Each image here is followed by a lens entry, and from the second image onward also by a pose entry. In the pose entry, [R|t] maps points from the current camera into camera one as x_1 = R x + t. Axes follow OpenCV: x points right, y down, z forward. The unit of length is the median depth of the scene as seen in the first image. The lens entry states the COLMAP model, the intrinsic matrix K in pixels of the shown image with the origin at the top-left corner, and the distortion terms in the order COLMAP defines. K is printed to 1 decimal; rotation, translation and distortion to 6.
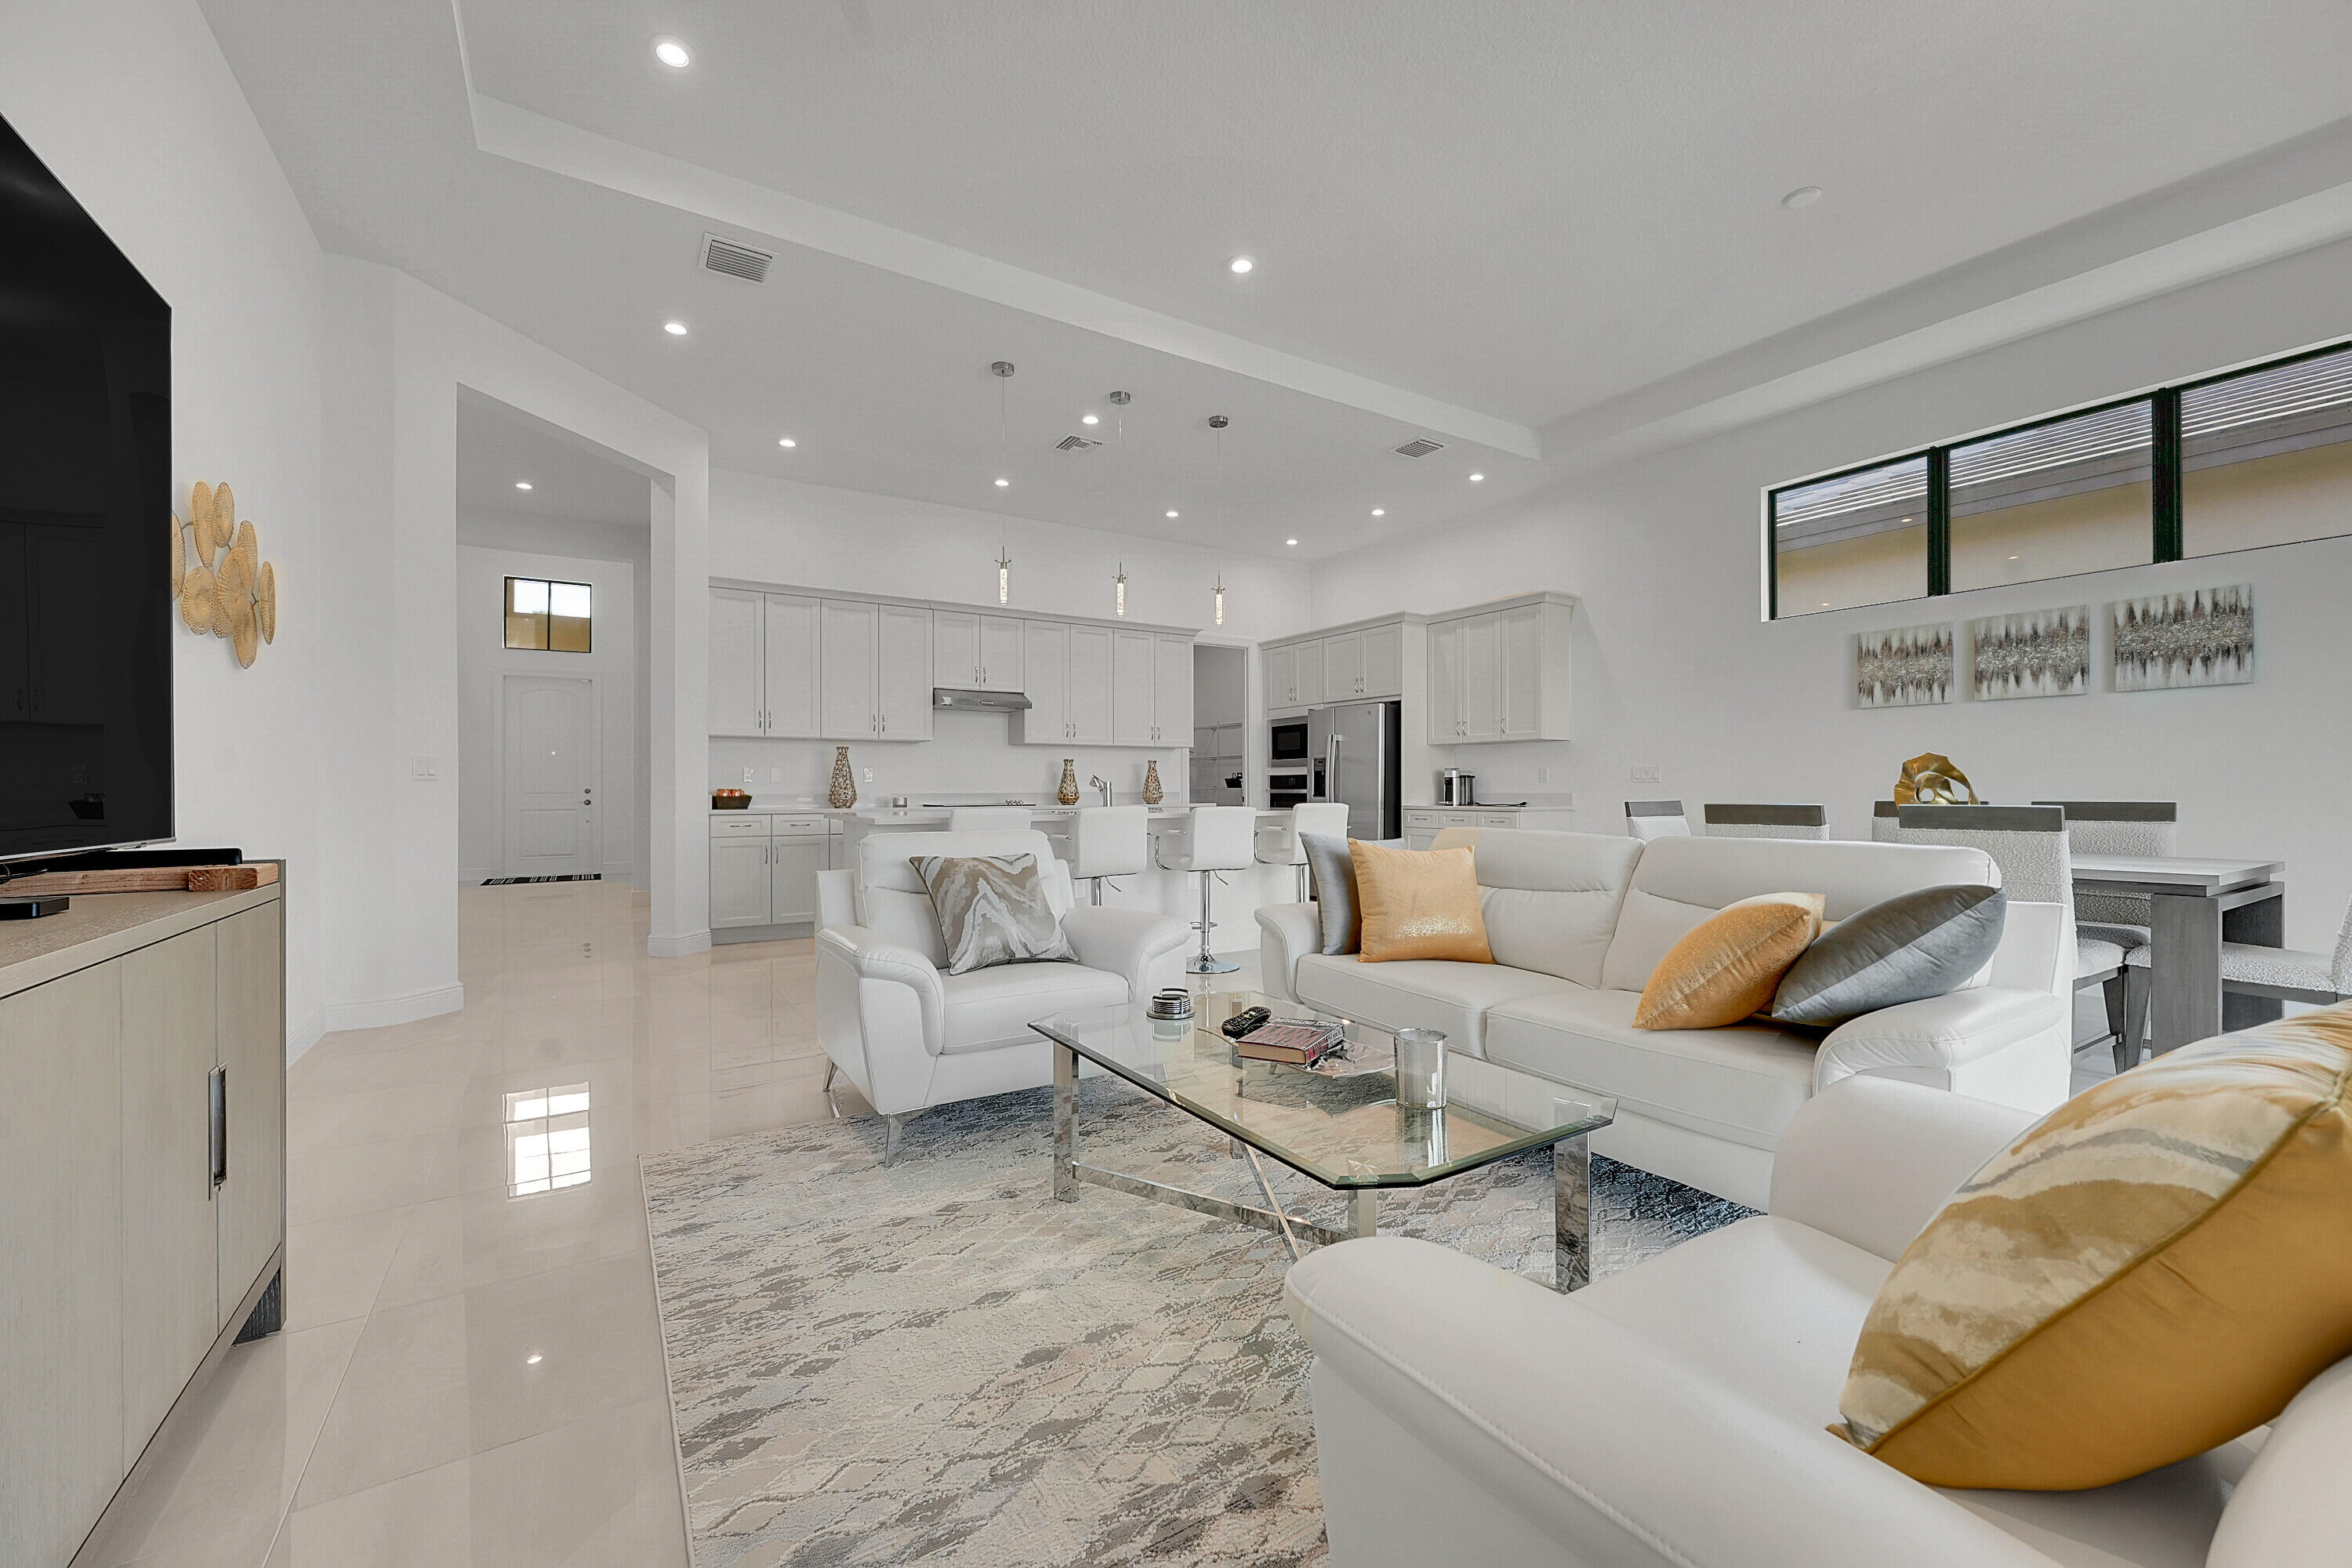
lens RADIAL K [[935.0, 0, 1183.4], [0, 935.0, 785.8], [0, 0, 1]] dist [-0.002539, 0.000867]
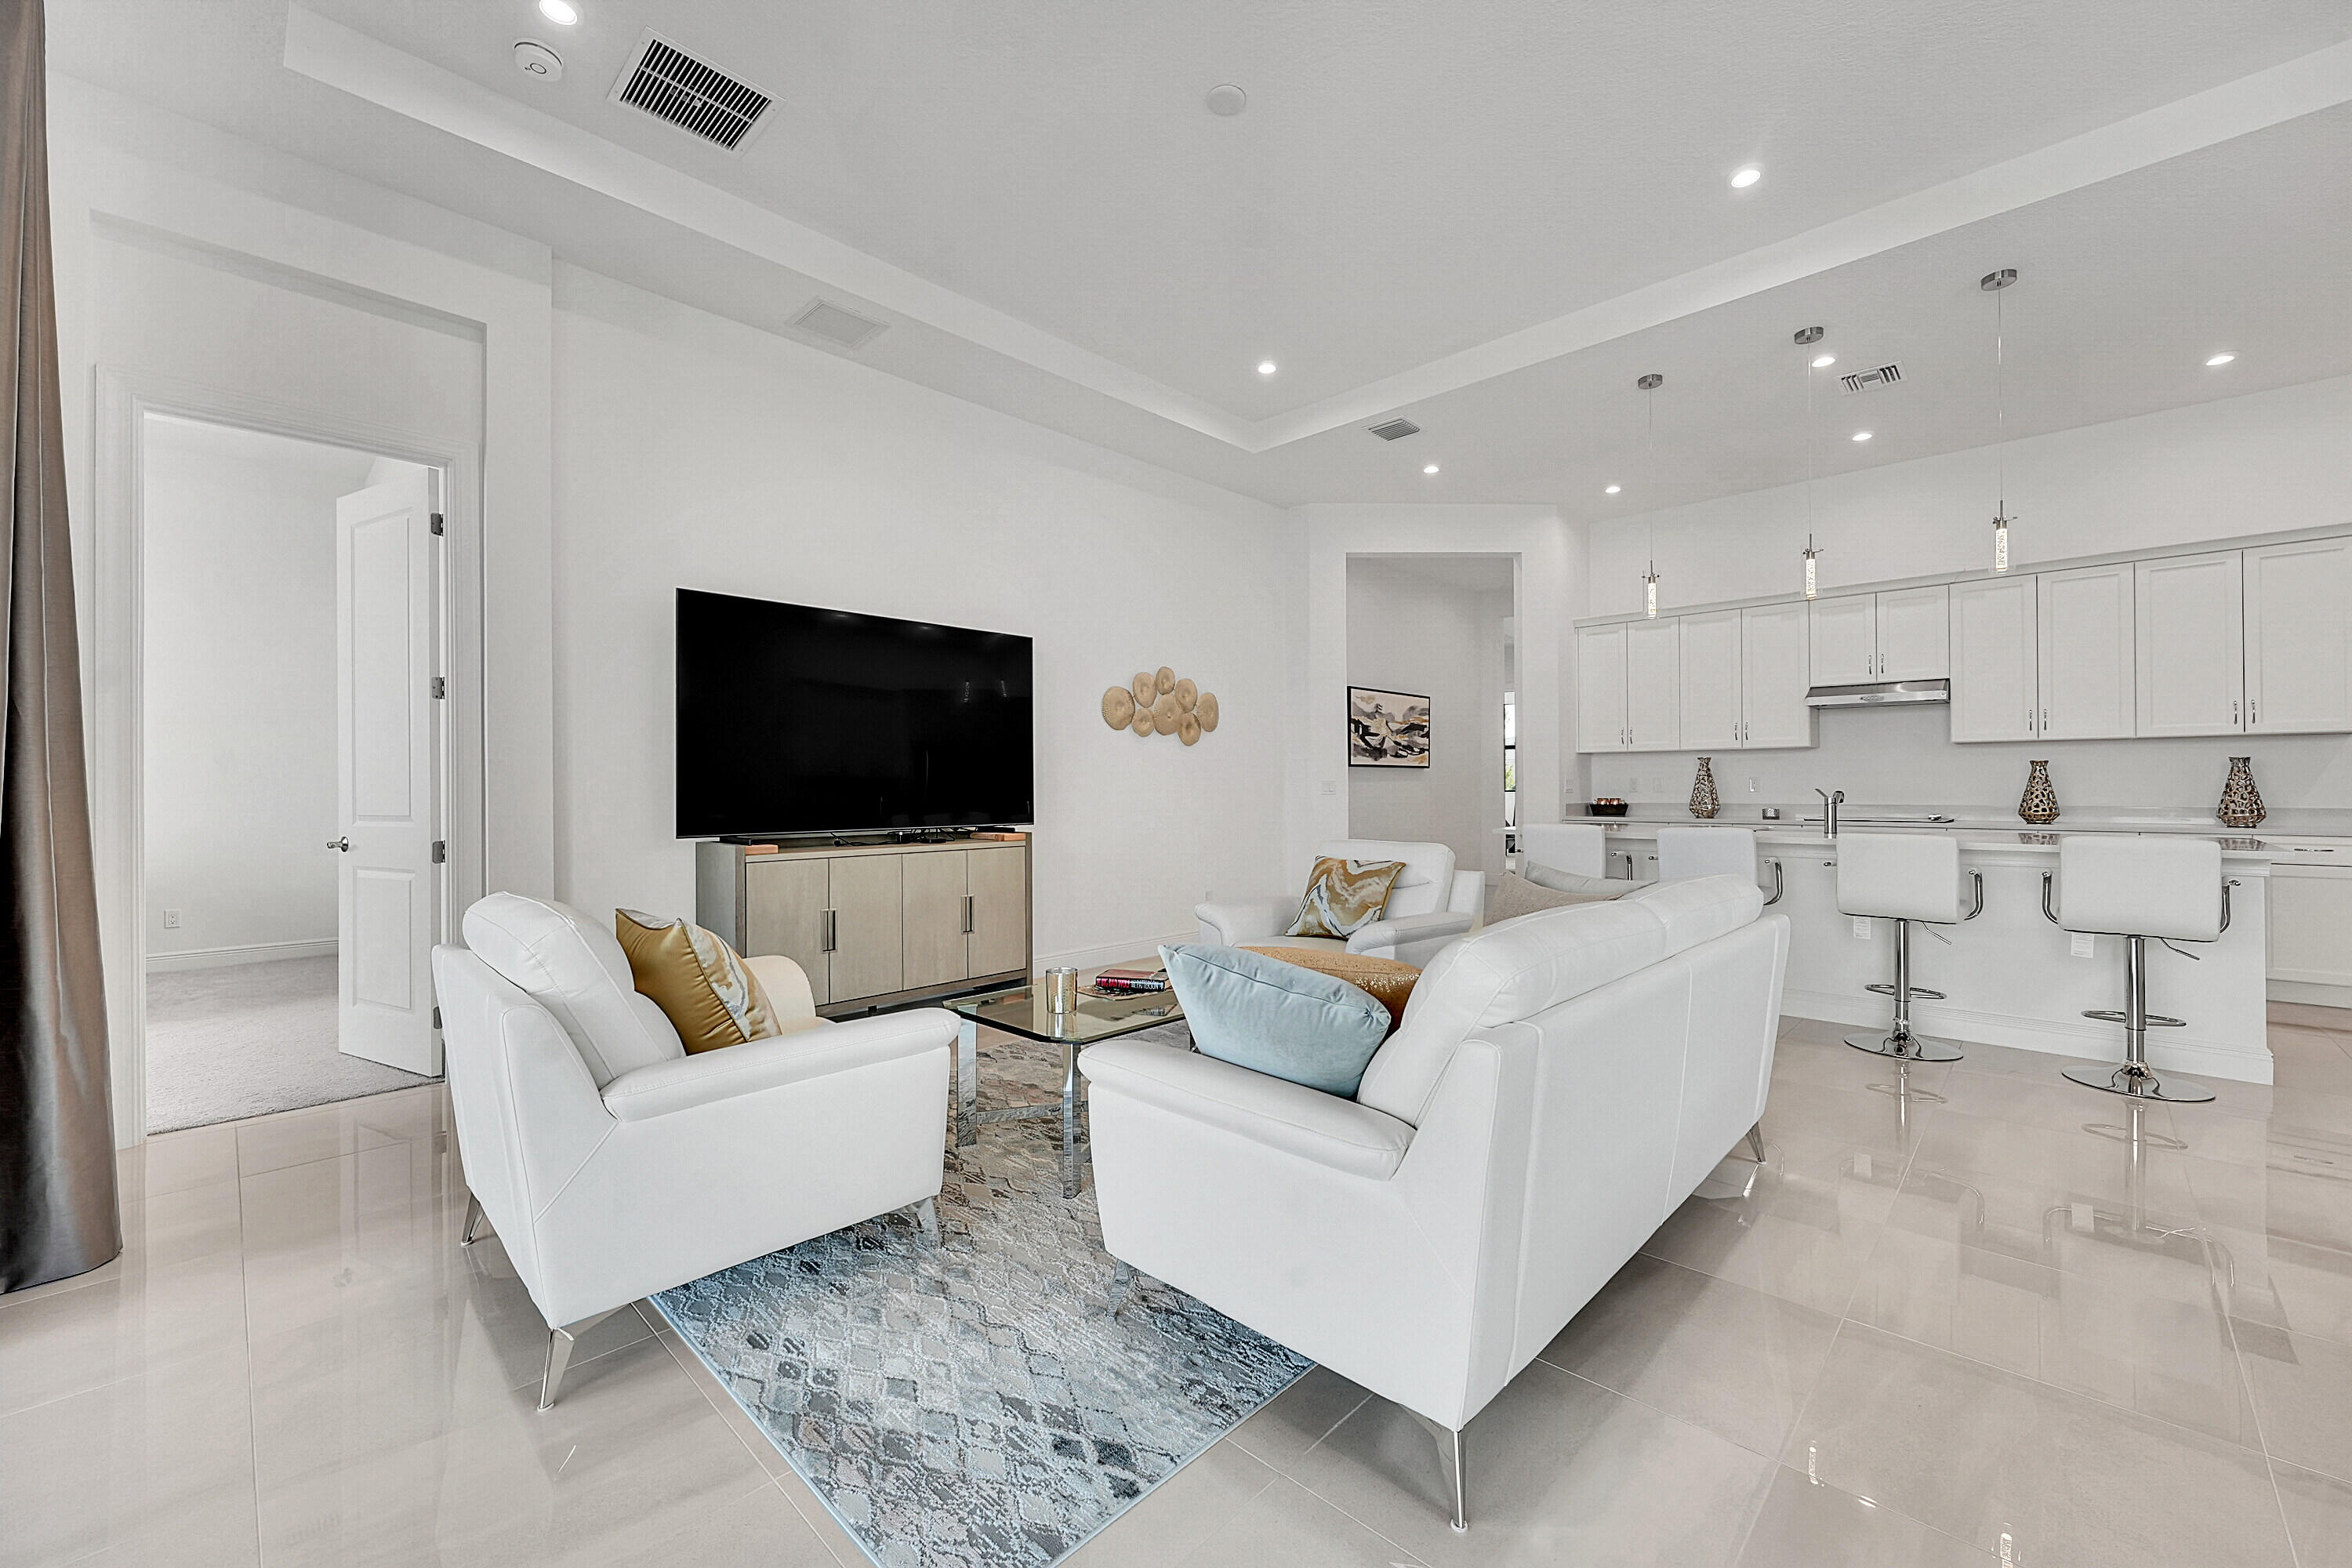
lens RADIAL K [[935.0, 0, 1178.9], [0, 935.0, 787.5], [0, 0, 1]] dist [-0.002539, 0.000867]
pose [[0.236982, 0.001722, -0.971513, 0.429681], [0.006823, 0.999971, 0.003436, -0.014783], [0.971490, -0.007443, 0.236963, 0.180547]]
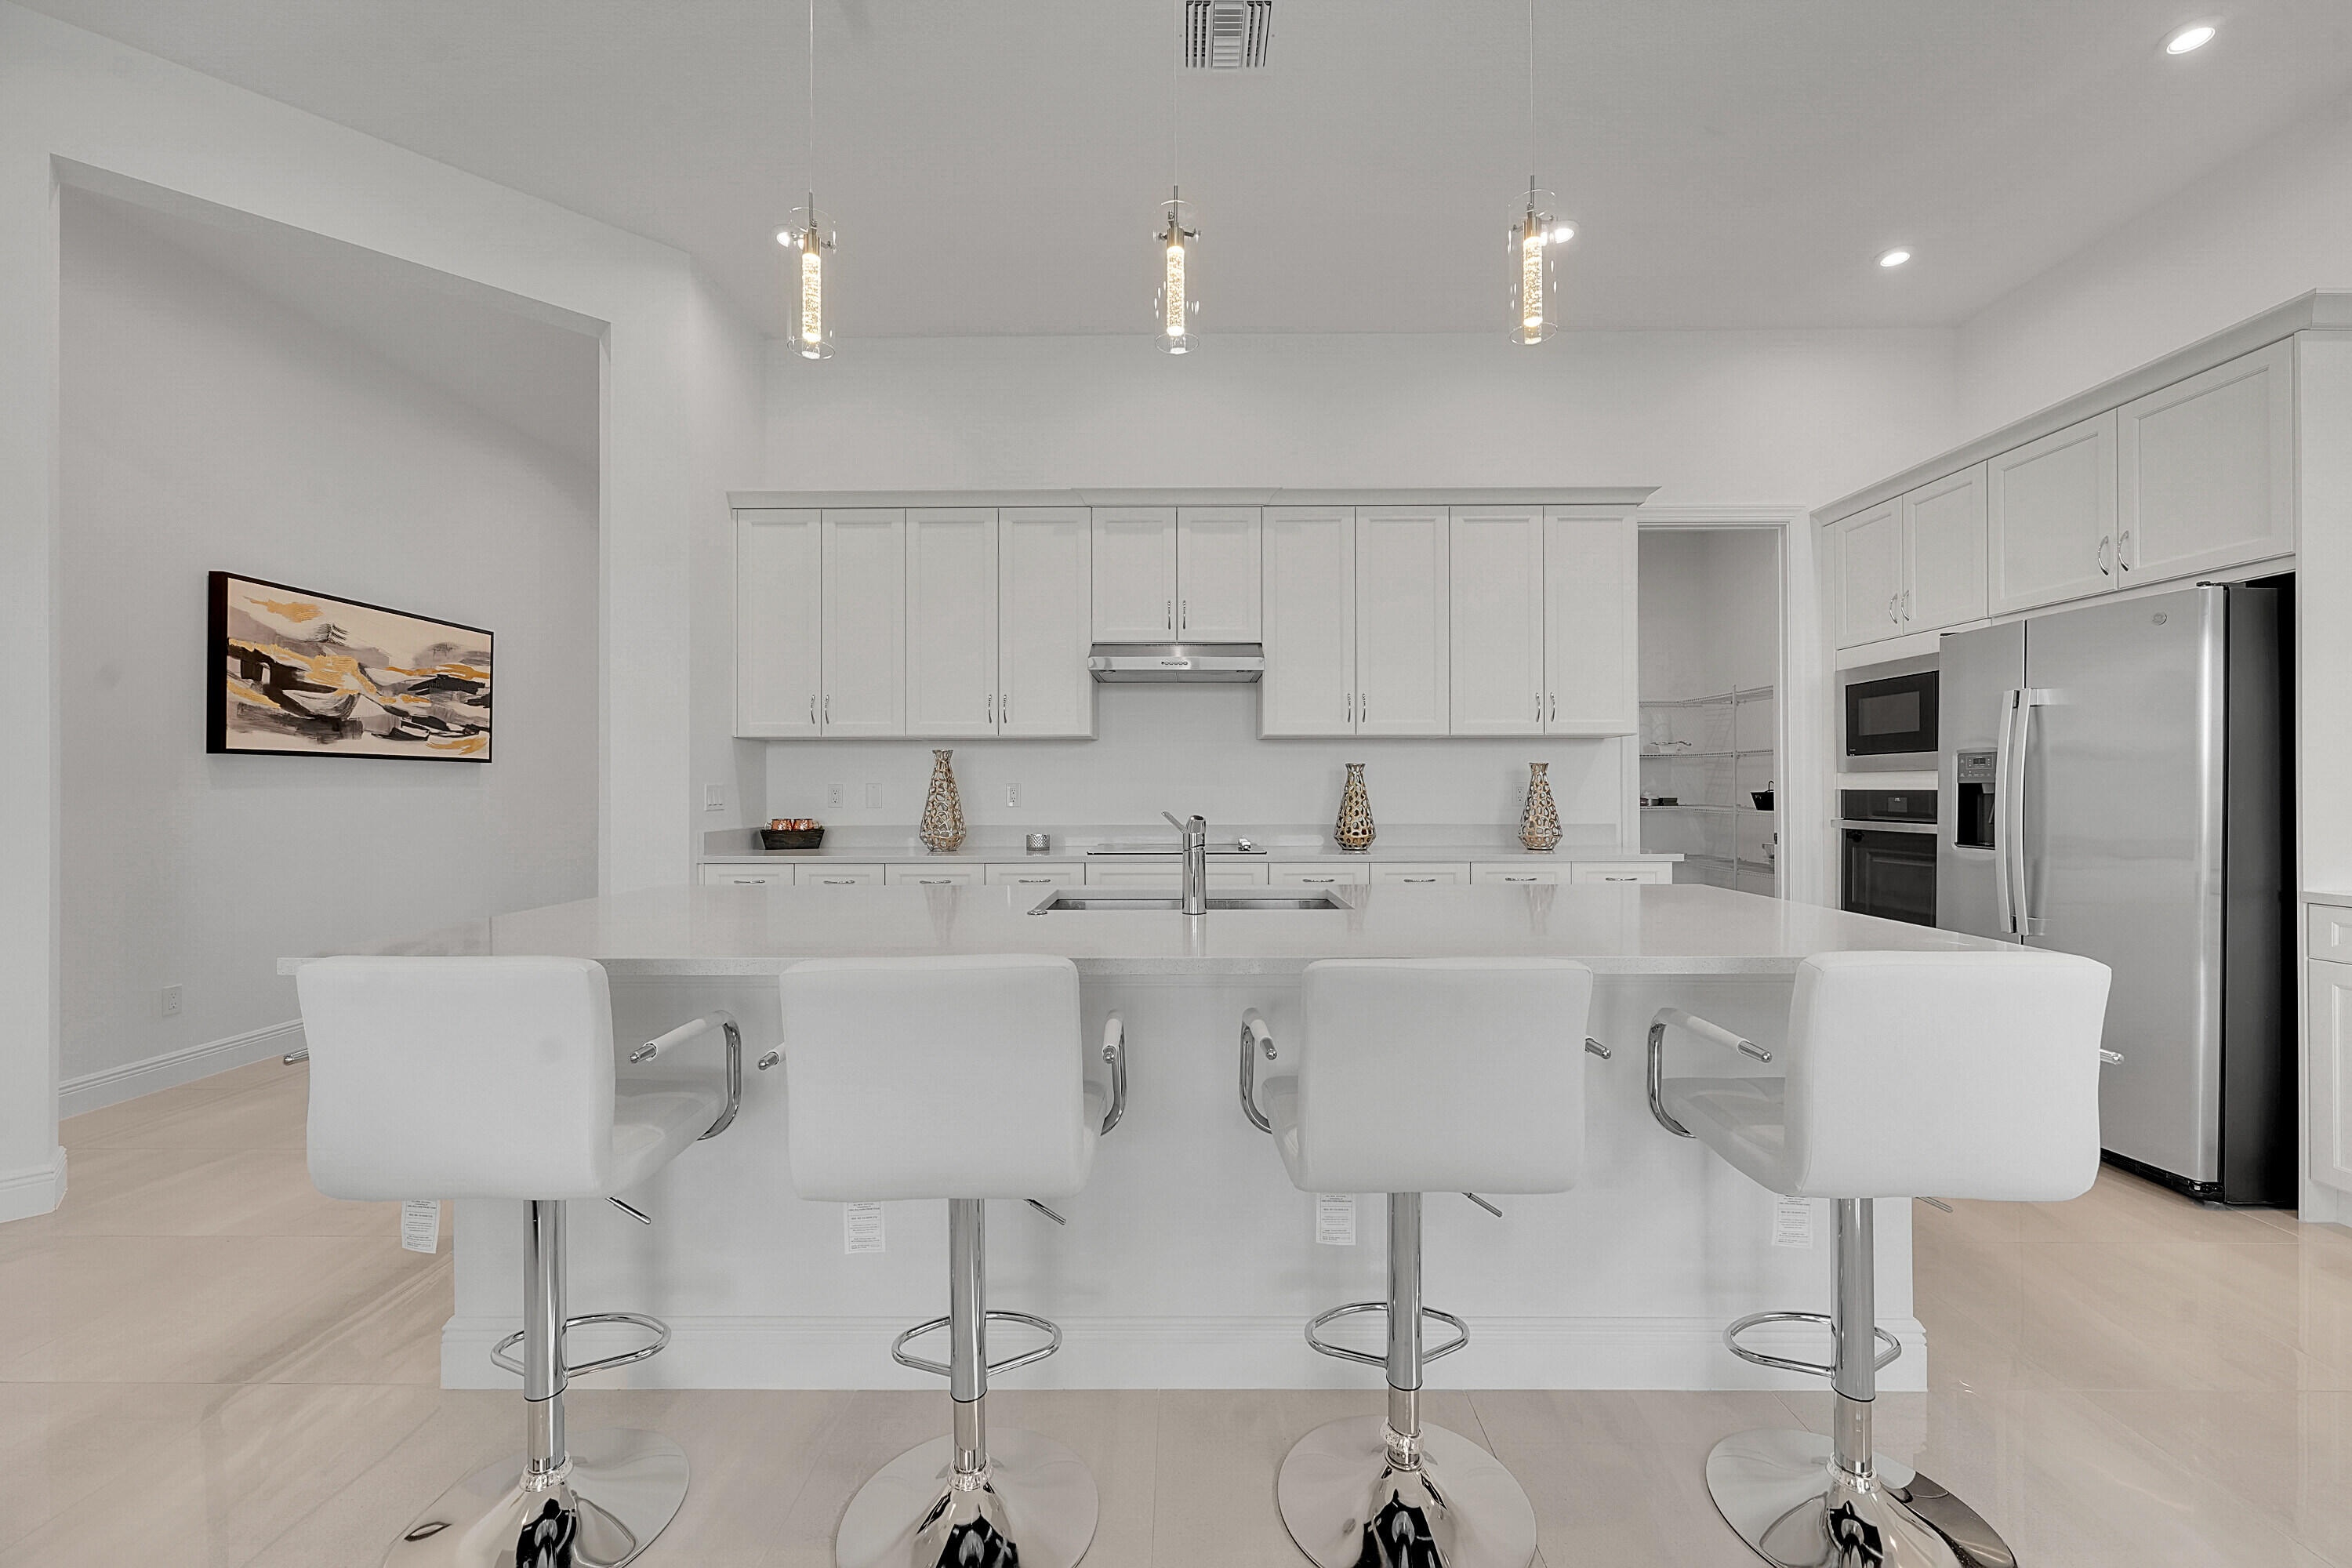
lens RADIAL K [[935.0, 0, 1177.8], [0, 935.0, 785.9], [0, 0, 1]] dist [-0.002539, 0.000867]
pose [[0.838124, -0.000138, -0.545480, 0.082259], [0.001991, 0.999994, 0.002806, -0.017898], [0.545476, -0.003438, 0.838119, 0.508339]]
